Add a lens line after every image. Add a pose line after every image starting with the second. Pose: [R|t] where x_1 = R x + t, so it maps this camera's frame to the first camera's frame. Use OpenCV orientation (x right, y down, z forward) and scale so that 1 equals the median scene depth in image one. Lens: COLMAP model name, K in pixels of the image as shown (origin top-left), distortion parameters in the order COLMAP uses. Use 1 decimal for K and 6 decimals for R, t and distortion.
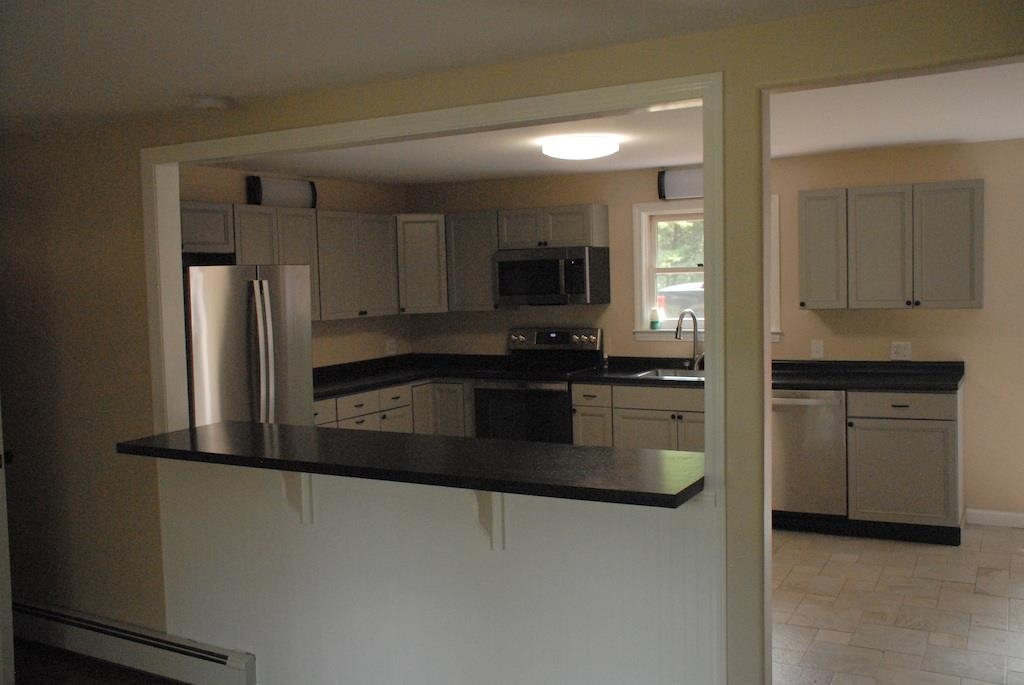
lens RADIAL K [[965.3, 0, 517.6], [0, 965.3, 342.6], [0, 0, 1]] dist [-0.013088, 0.000000]
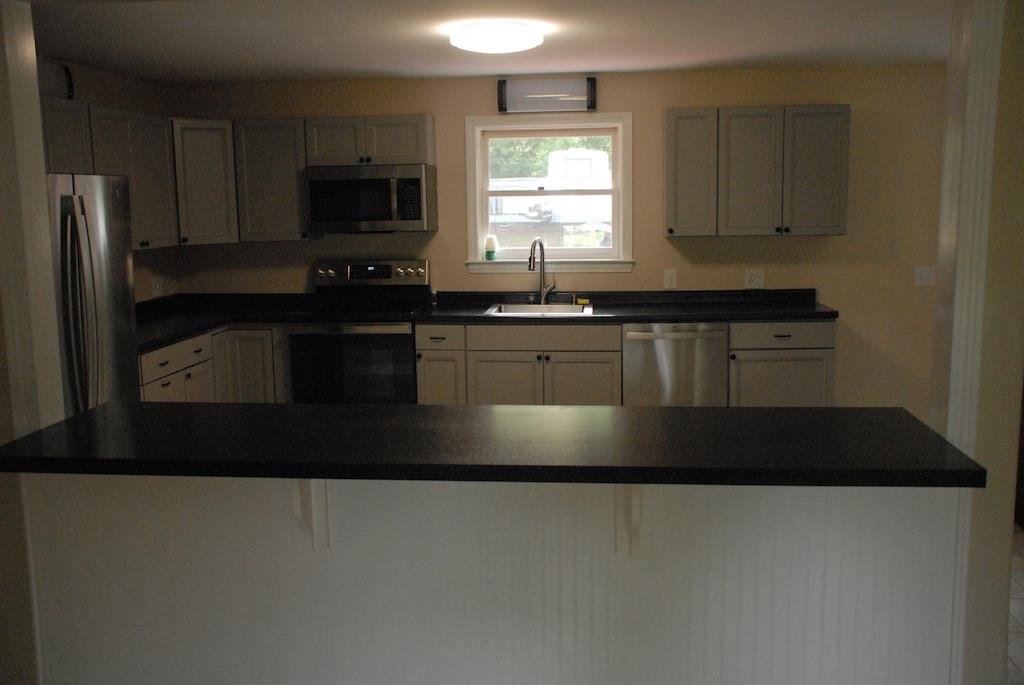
lens RADIAL K [[965.3, 0, 504.6], [0, 965.3, 336.7], [0, 0, 1]] dist [-0.013088, 0.000000]
pose [[0.927035, -0.043011, 0.372501, -0.185602], [0.017500, 0.997280, 0.071599, -0.006779], [-0.374567, -0.059856, 0.925266, 0.168647]]
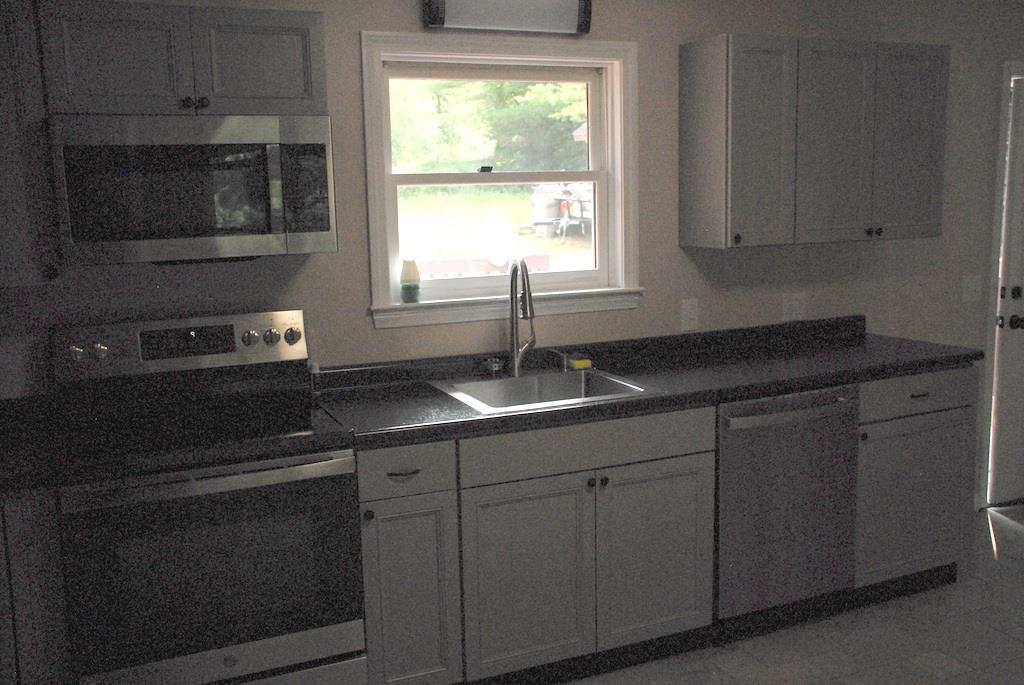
lens RADIAL K [[965.3, 0, 511.8], [0, 965.3, 339.7], [0, 0, 1]] dist [-0.013088, 0.000000]
pose [[0.616058, -0.111169, 0.779816, -0.211196], [0.061308, 0.993755, 0.093234, -0.037777], [-0.785311, -0.009629, 0.619026, 0.675328]]
